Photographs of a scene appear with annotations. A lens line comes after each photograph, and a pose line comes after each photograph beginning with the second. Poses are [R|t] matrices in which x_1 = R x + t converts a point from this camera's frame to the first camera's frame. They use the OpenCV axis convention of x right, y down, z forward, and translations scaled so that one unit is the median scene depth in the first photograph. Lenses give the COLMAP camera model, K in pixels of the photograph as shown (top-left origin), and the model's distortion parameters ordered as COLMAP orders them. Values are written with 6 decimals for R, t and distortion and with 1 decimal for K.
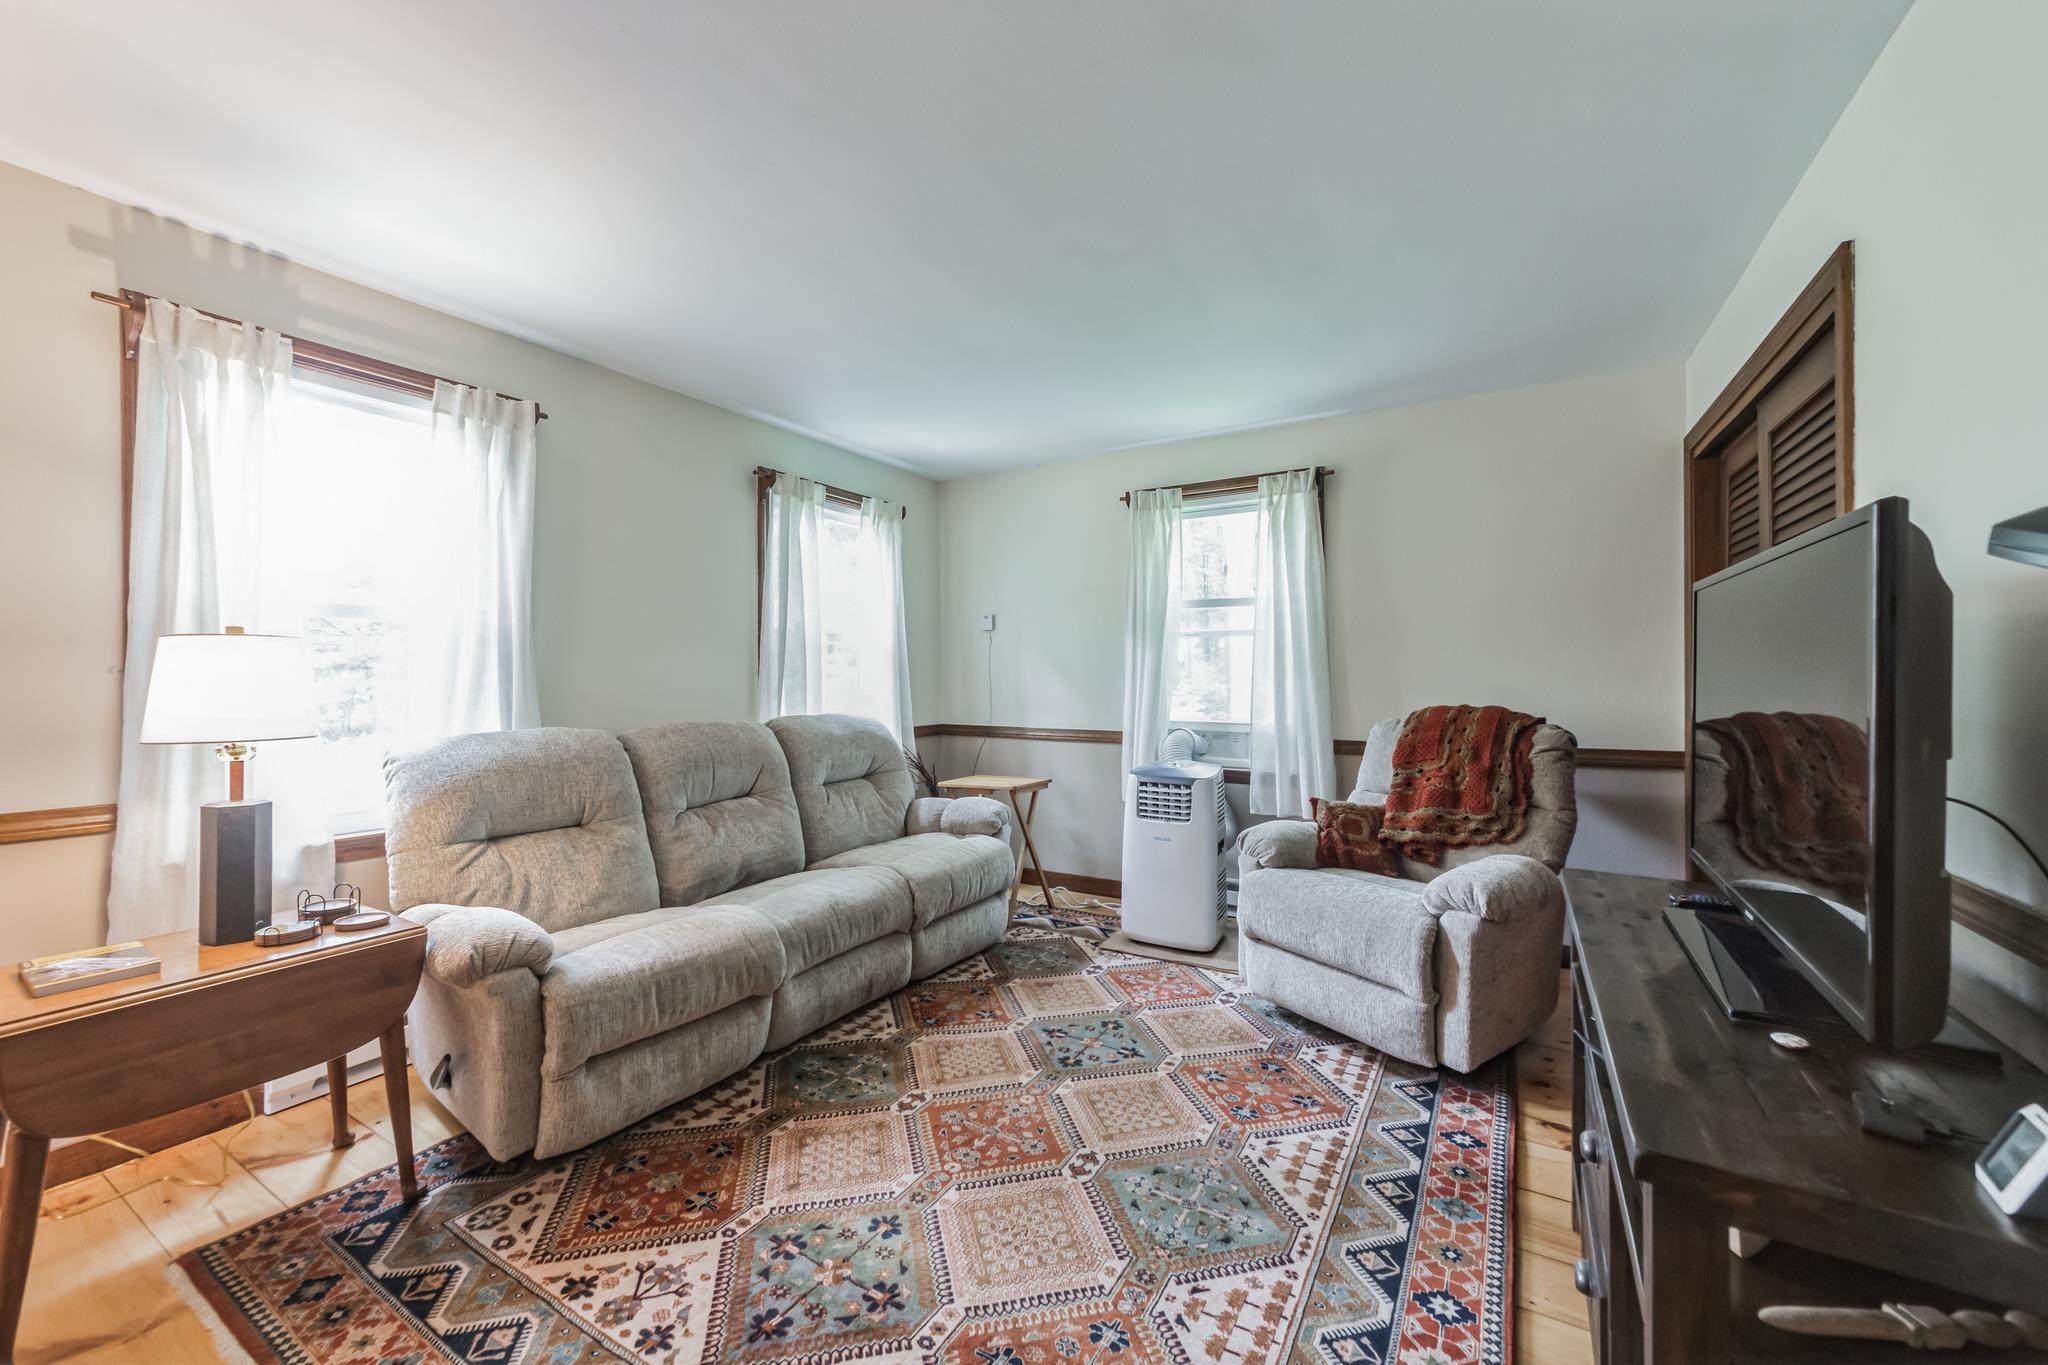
lens RADIAL K [[804.3, 0, 1018.3], [0, 804.3, 673.9], [0, 0, 1]] dist [0.010643, -0.000104]
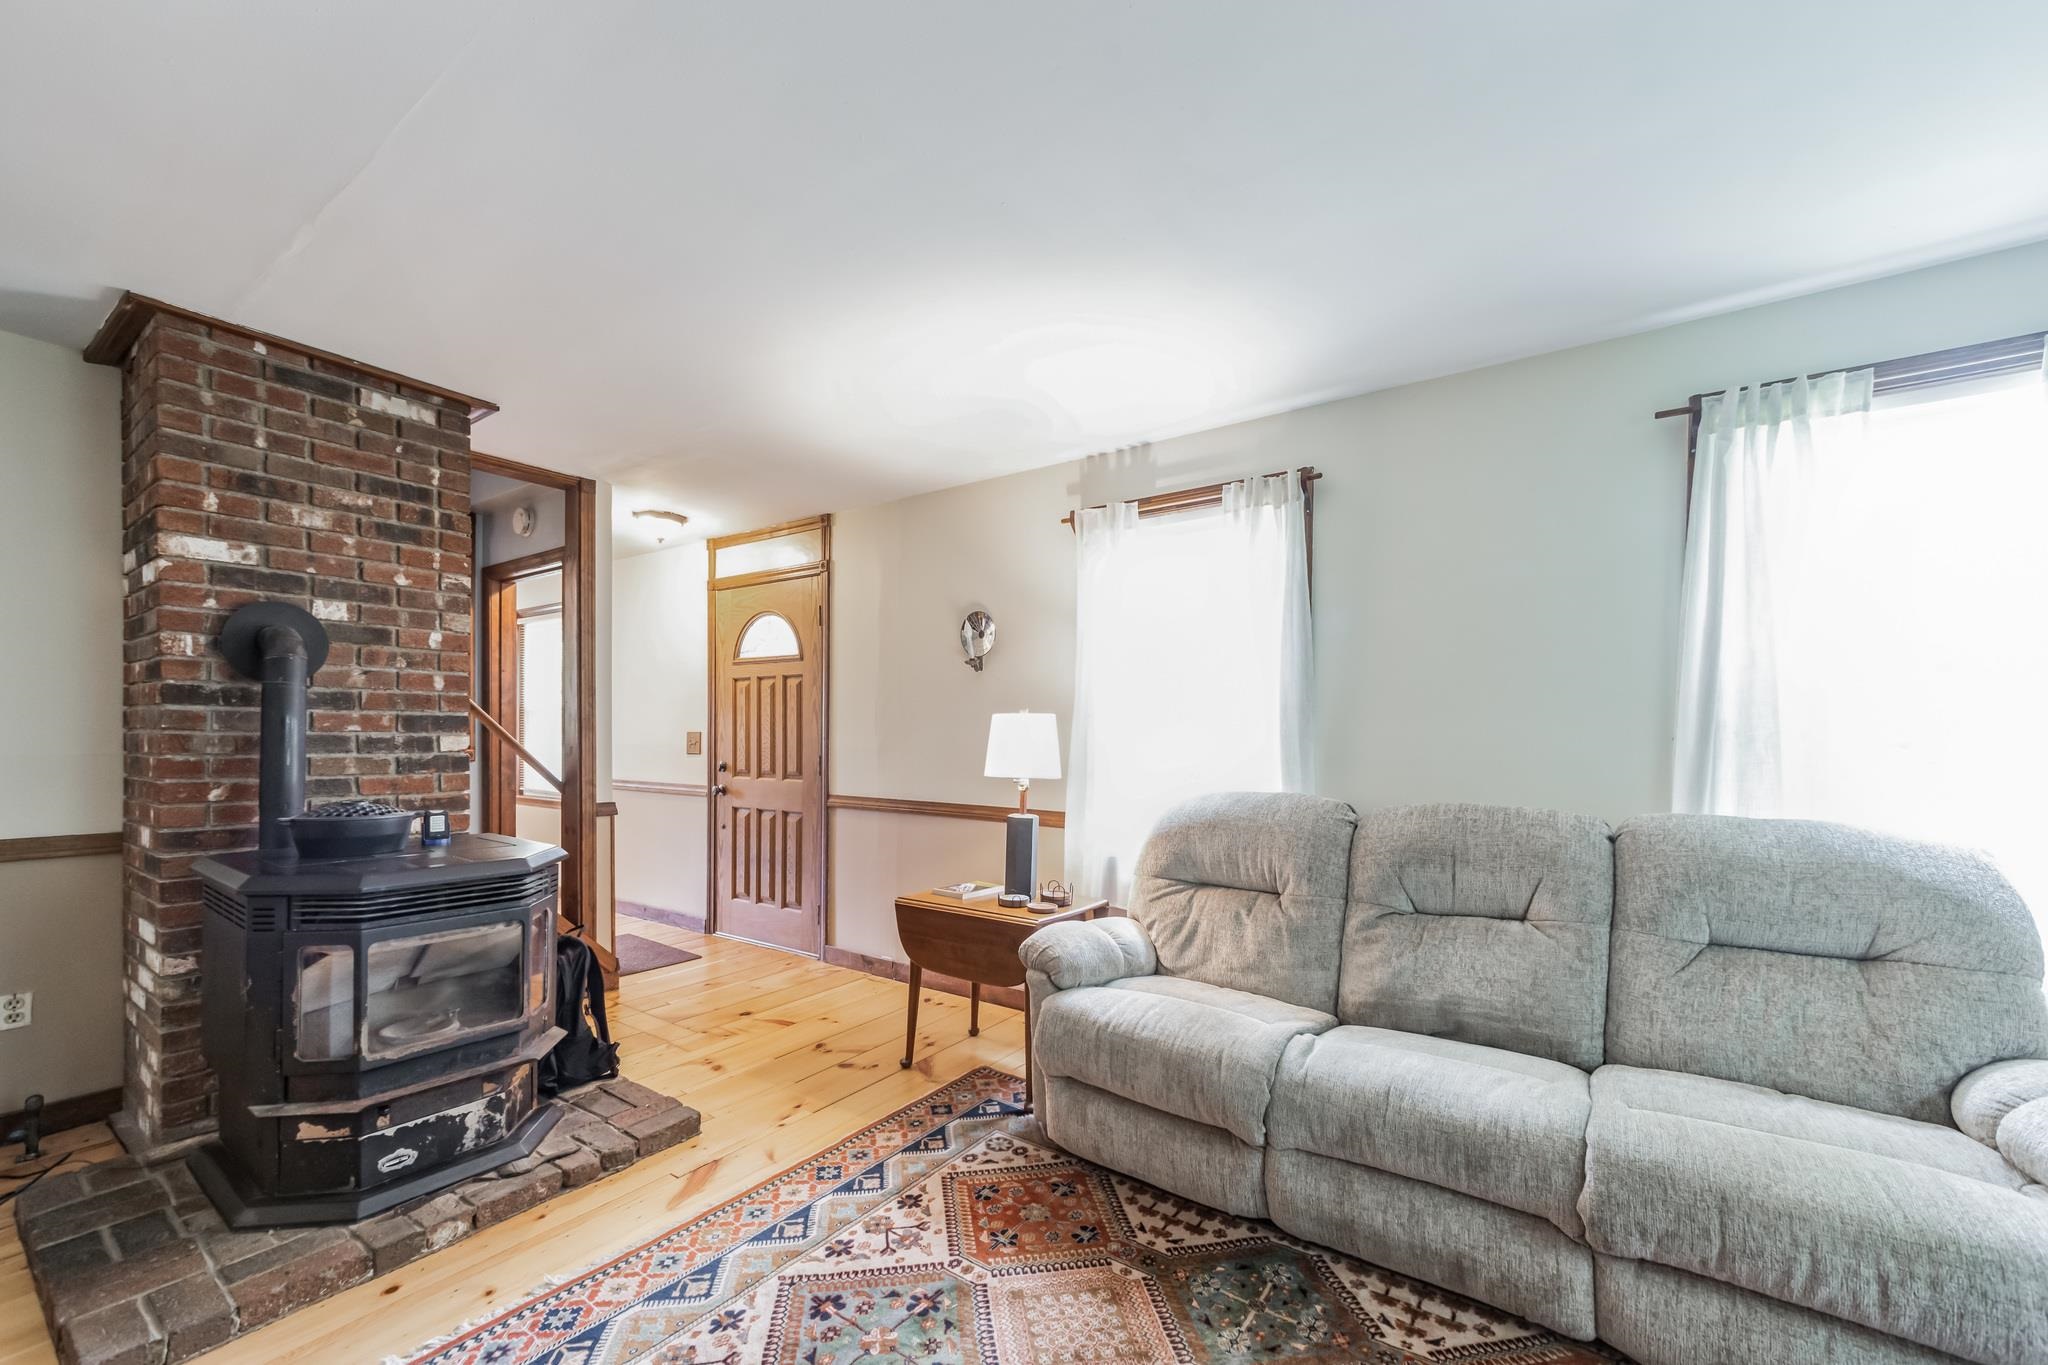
lens RADIAL K [[804.3, 0, 1001.9], [0, 804.3, 748.8], [0, 0, 1]] dist [0.010643, -0.000104]
pose [[-0.064060, 0.014825, -0.997836, 0.499187], [-0.007539, 0.999854, 0.015339, -0.000936], [0.997918, 0.008505, -0.063938, 0.817259]]
